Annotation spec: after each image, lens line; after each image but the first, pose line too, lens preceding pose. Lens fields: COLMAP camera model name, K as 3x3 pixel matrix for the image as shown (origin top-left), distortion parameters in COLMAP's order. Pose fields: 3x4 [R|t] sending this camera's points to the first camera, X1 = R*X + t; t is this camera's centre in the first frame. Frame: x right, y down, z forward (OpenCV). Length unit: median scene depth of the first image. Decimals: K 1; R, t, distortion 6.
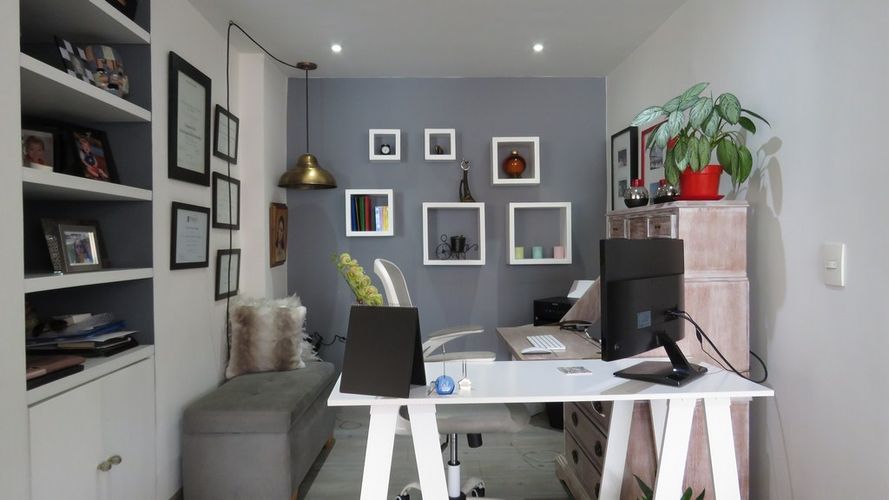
lens RADIAL K [[573.3, 0, 446.0], [0, 573.3, 249.7], [0, 0, 1]] dist [-0.001307, 0.000541]
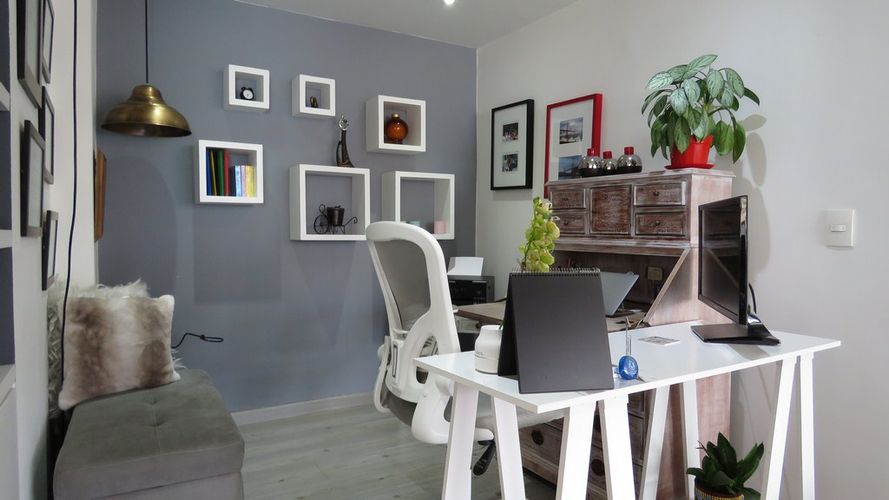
lens RADIAL K [[573.3, 0, 446.0], [0, 573.3, 249.7], [0, 0, 1]] dist [-0.001307, 0.000541]
pose [[0.870383, -0.005475, 0.492344, -0.263320], [-0.004528, 0.999807, 0.019124, 0.023660], [-0.492354, -0.018875, 0.870190, 0.181586]]
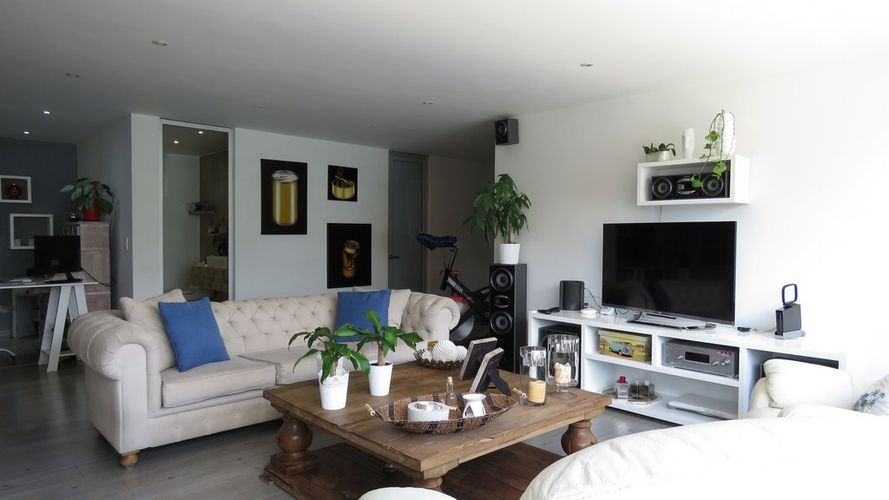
lens RADIAL K [[573.3, 0, 446.0], [0, 573.3, 249.7], [0, 0, 1]] dist [-0.001307, 0.000541]
pose [[0.751879, -0.005510, 0.659278, -0.041056], [0.000791, 0.999972, 0.007456, 0.015655], [-0.659300, -0.005085, 0.751862, -1.179792]]
